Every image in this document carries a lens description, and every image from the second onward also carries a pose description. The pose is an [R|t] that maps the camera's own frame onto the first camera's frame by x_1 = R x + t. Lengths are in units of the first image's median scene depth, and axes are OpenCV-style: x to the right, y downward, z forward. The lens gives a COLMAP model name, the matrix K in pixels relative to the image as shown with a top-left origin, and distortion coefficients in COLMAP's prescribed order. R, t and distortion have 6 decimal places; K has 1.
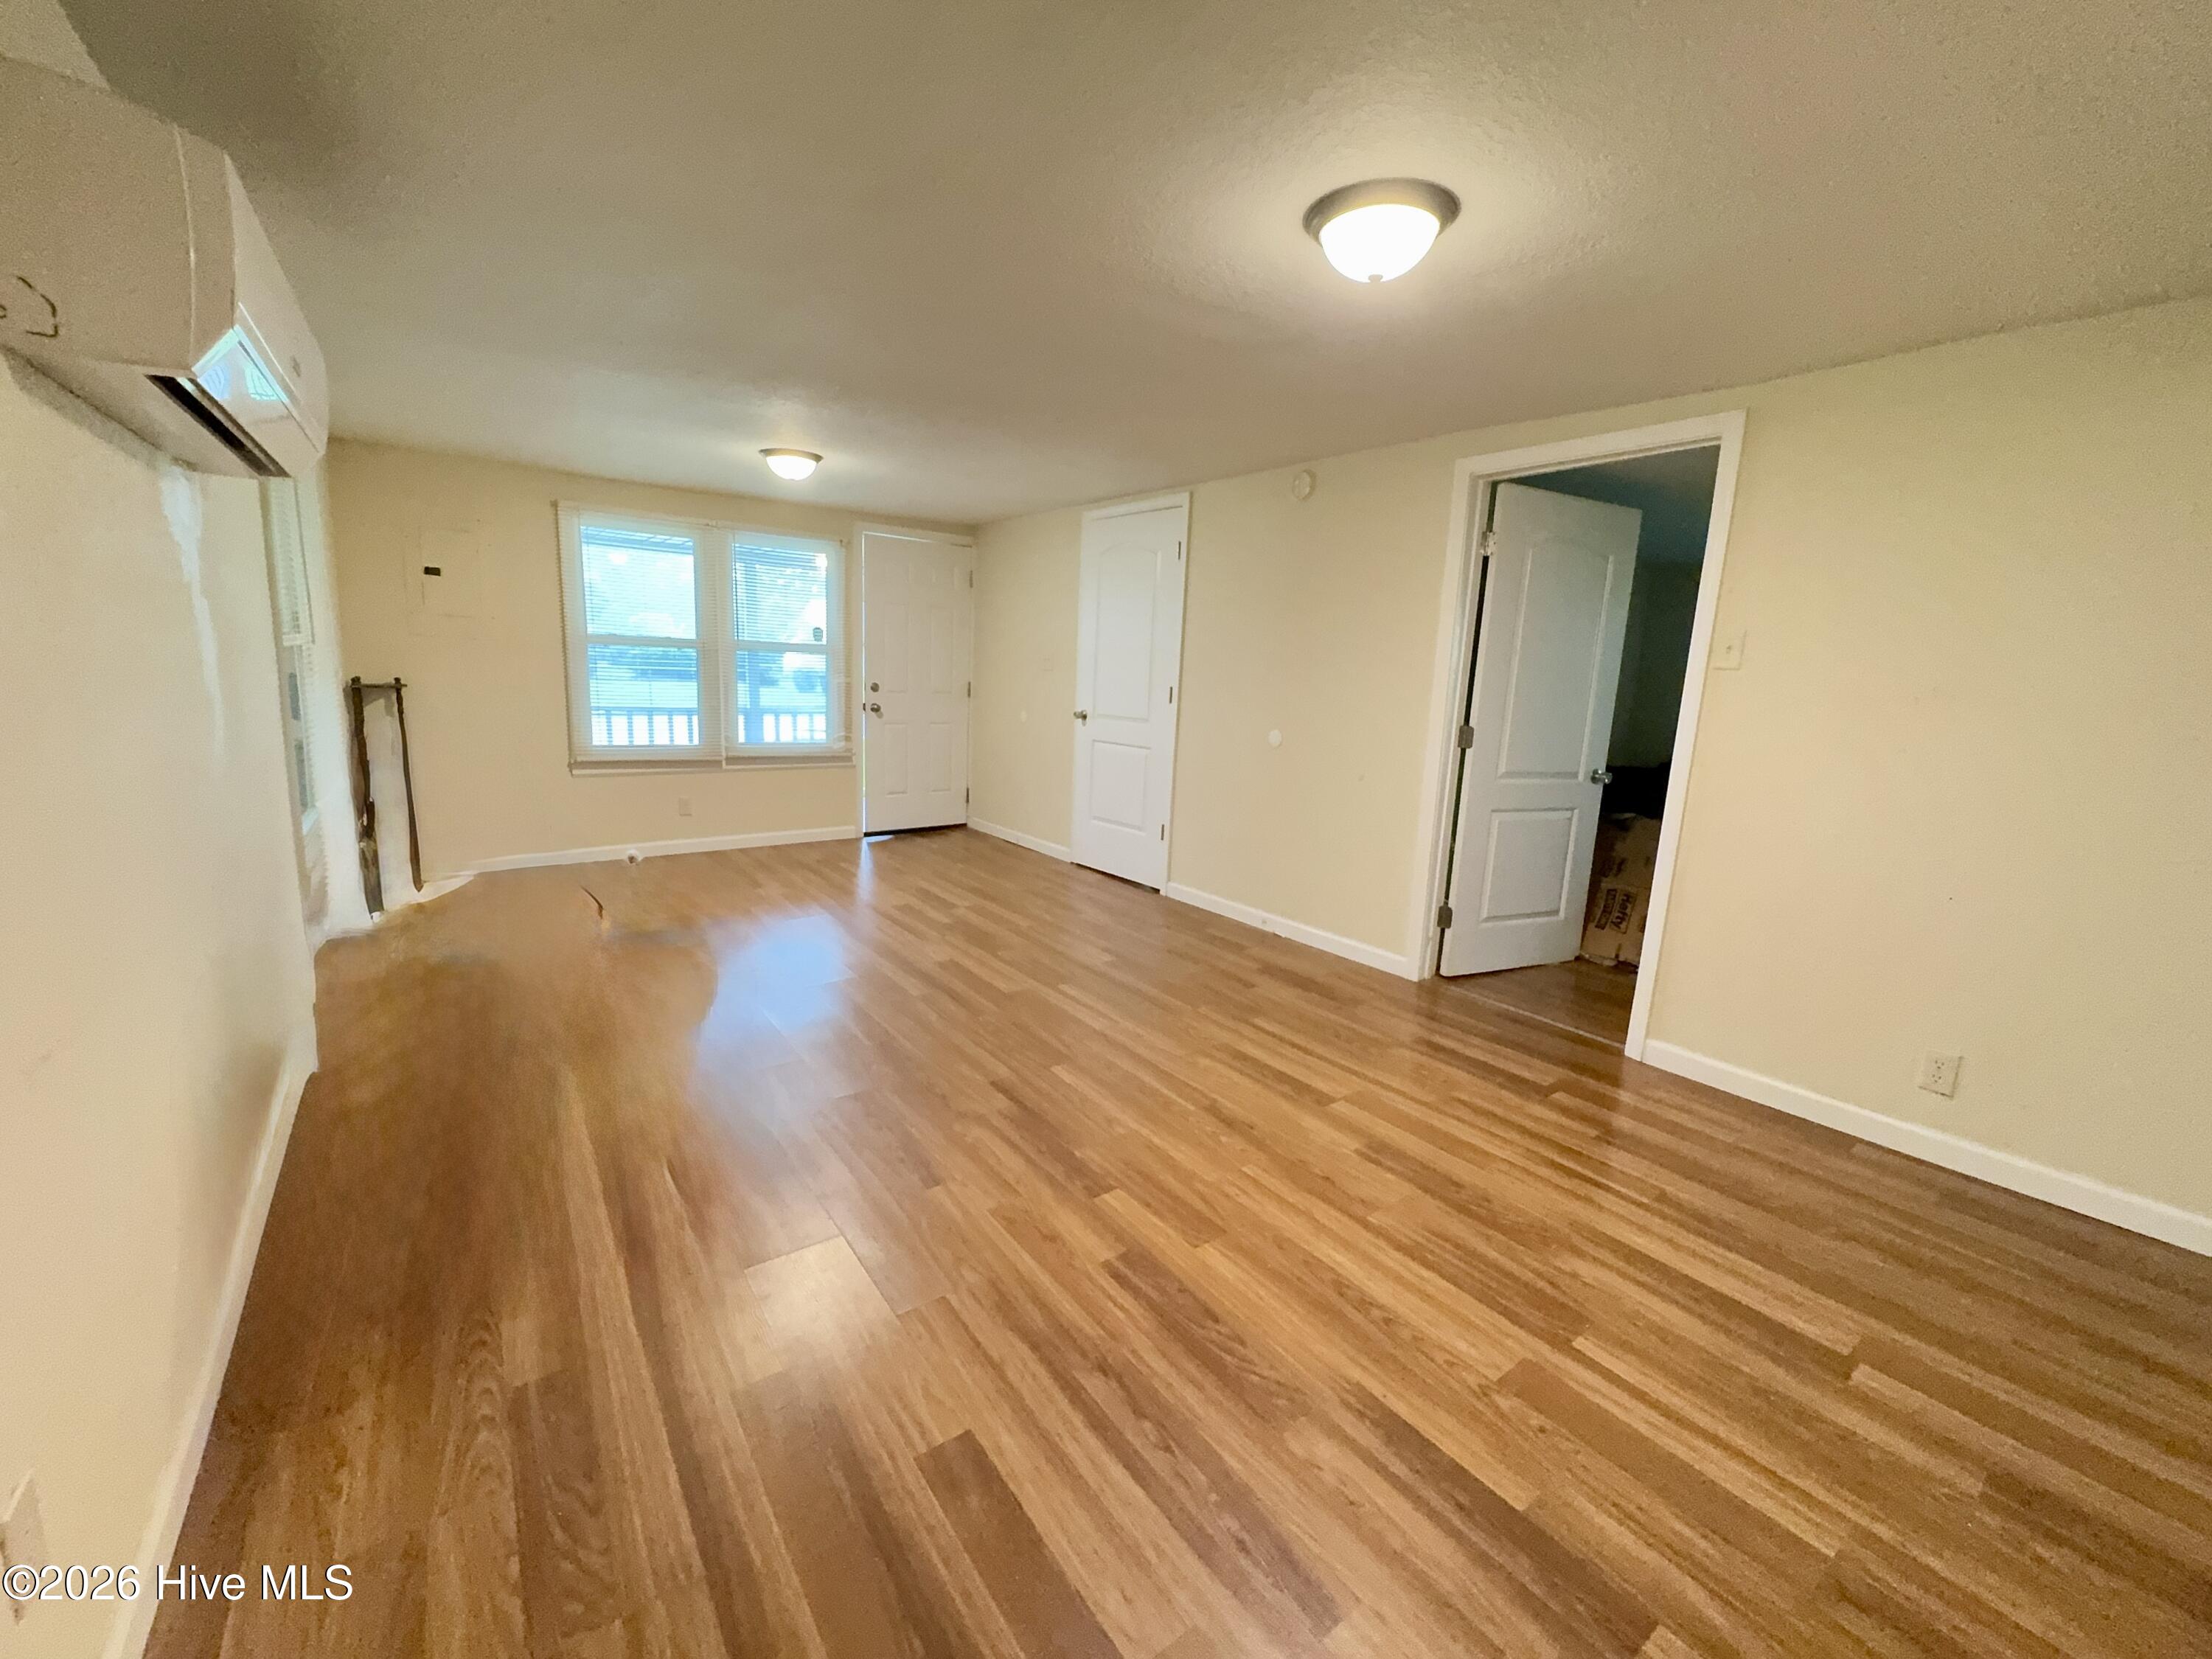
lens RADIAL K [[886.2, 0, 1103.9], [0, 886.2, 832.9], [0, 0, 1]] dist [-0.002792, -0.000456]
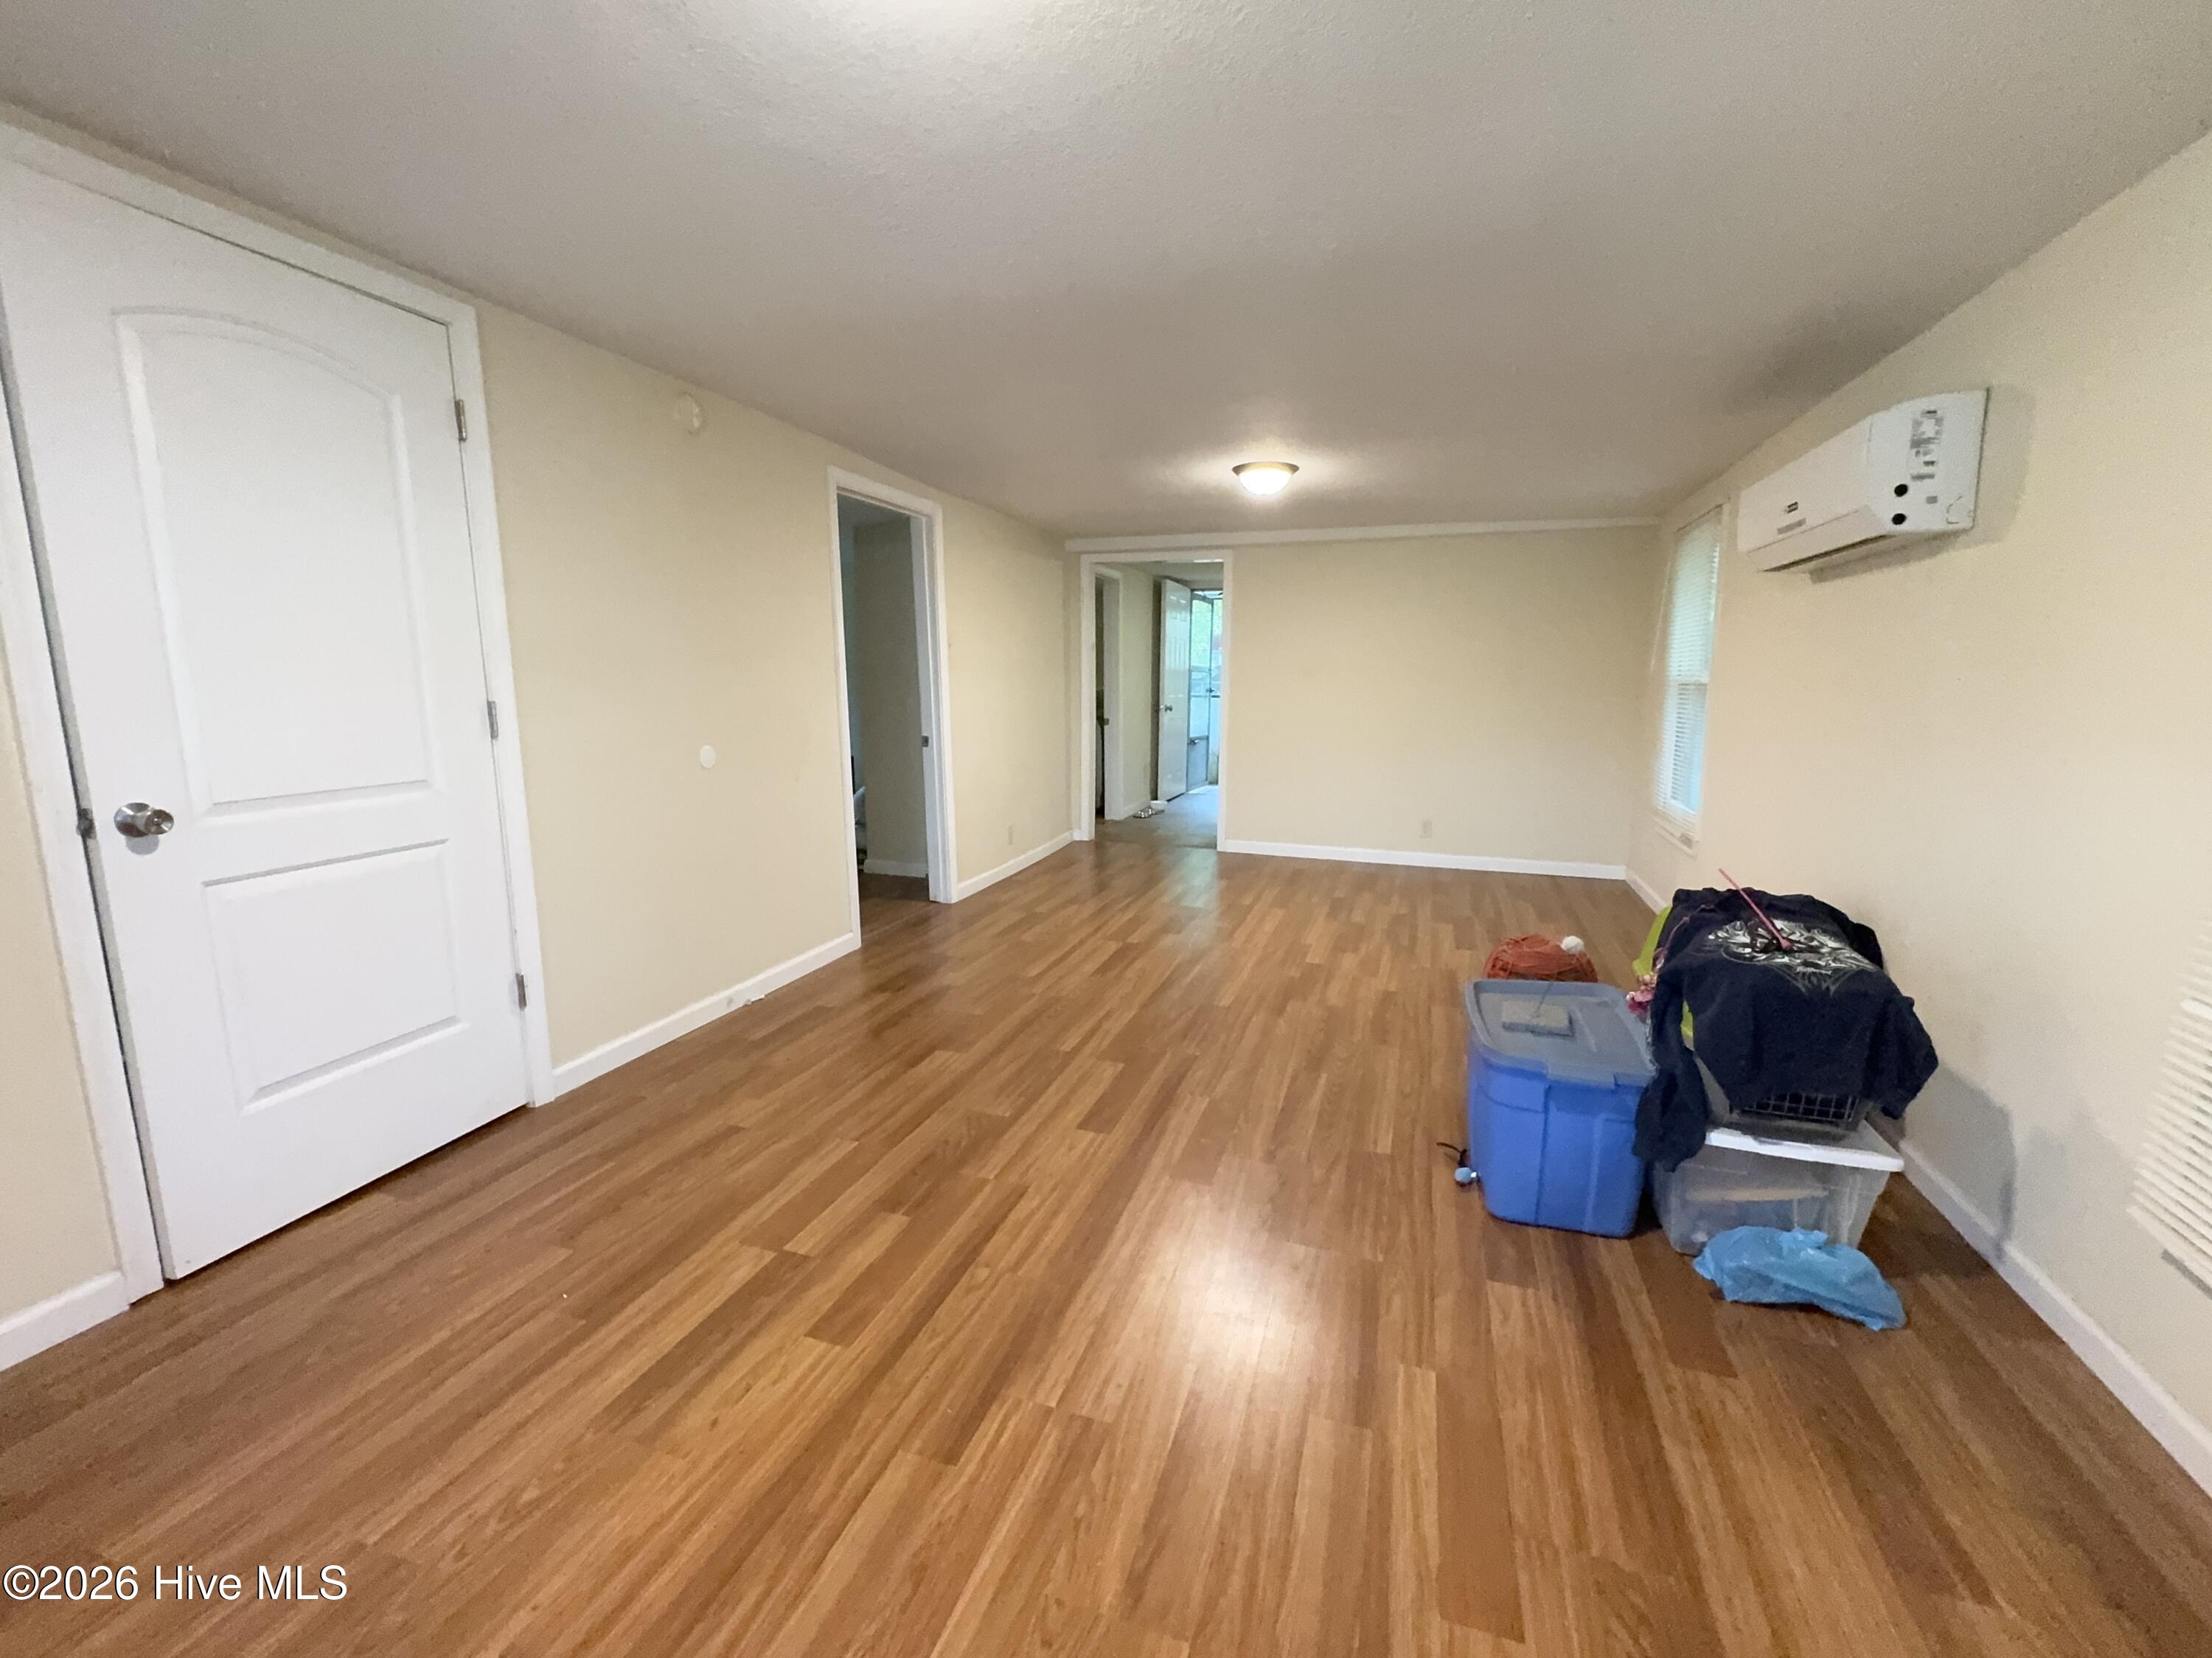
lens RADIAL K [[886.1, 0, 1103.9], [0, 886.1, 832.4], [0, 0, 1]] dist [-0.002792, -0.000456]
pose [[-0.562075, -0.181270, 0.806978, -0.803543], [0.129305, 0.944431, 0.302209, -0.306761], [-0.816916, 0.274210, -0.507402, 1.515266]]
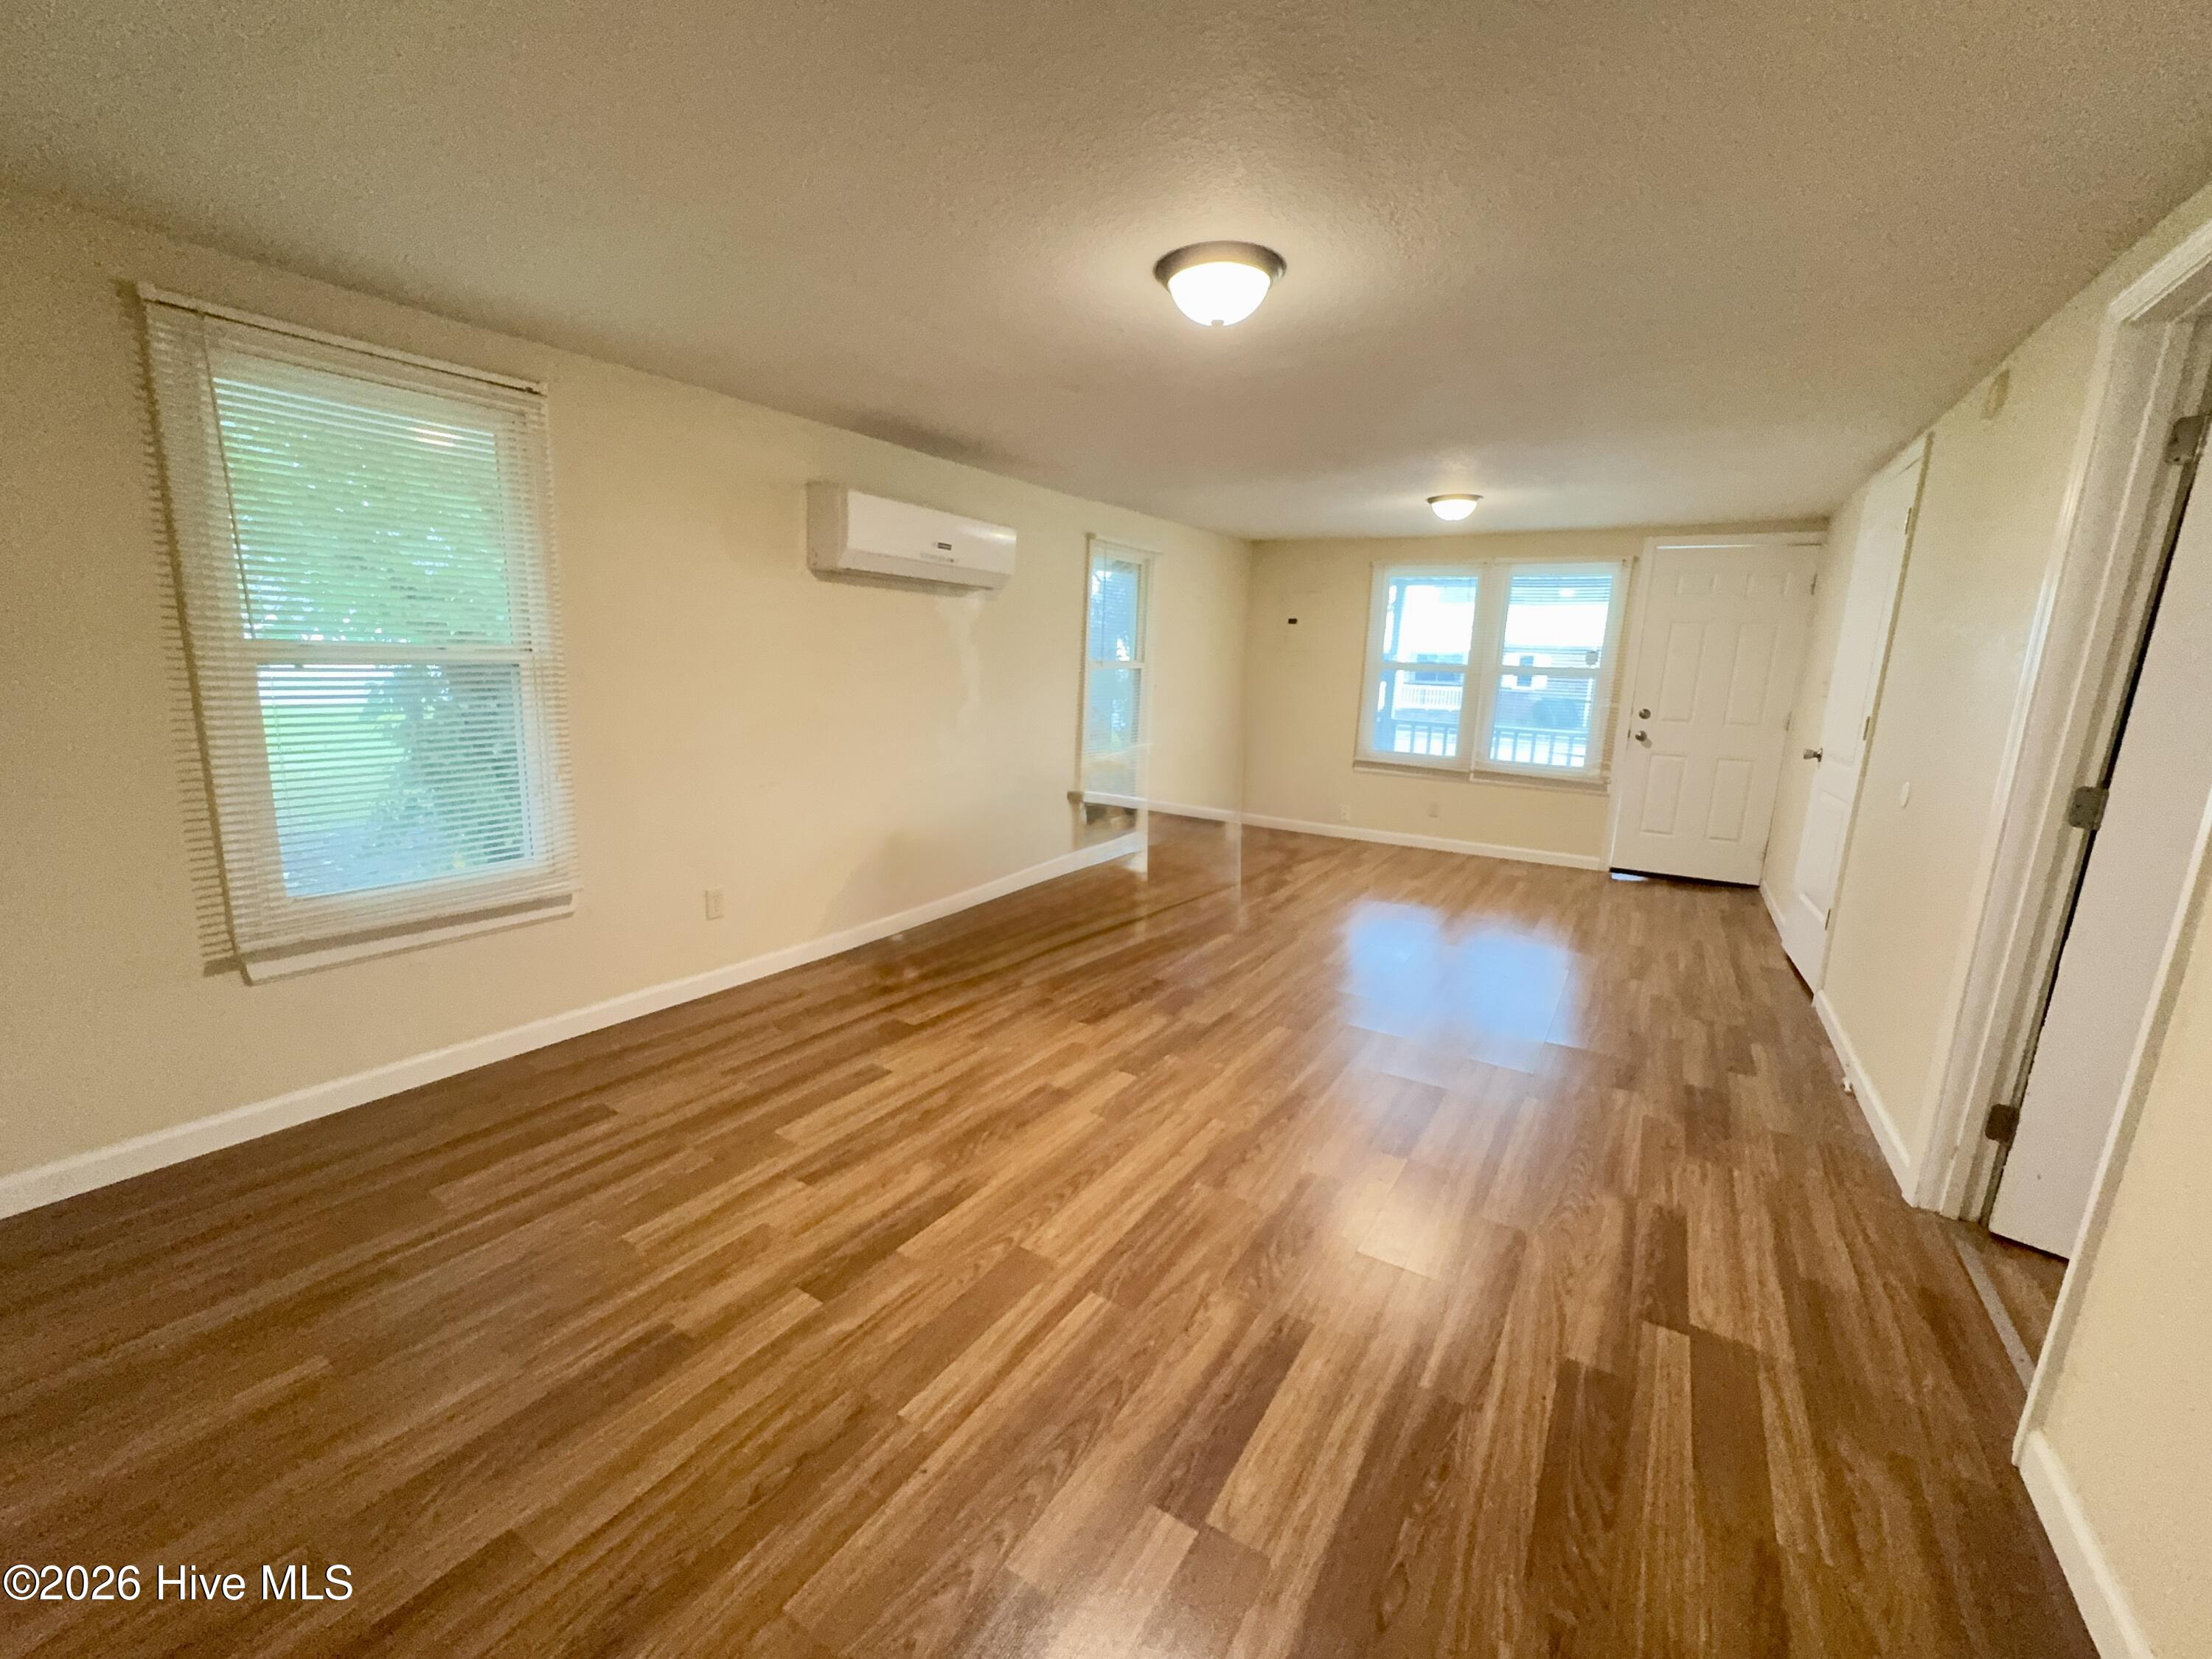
lens RADIAL K [[893.8, 0, 1110.7], [0, 893.8, 834.4], [0, 0, 1]] dist [-0.000400, -0.000102]
pose [[0.371351, 0.152714, -0.915848, 0.787763], [-0.190694, 0.977898, 0.085739, -0.029330], [0.908699, 0.142807, 0.392265, 0.287990]]
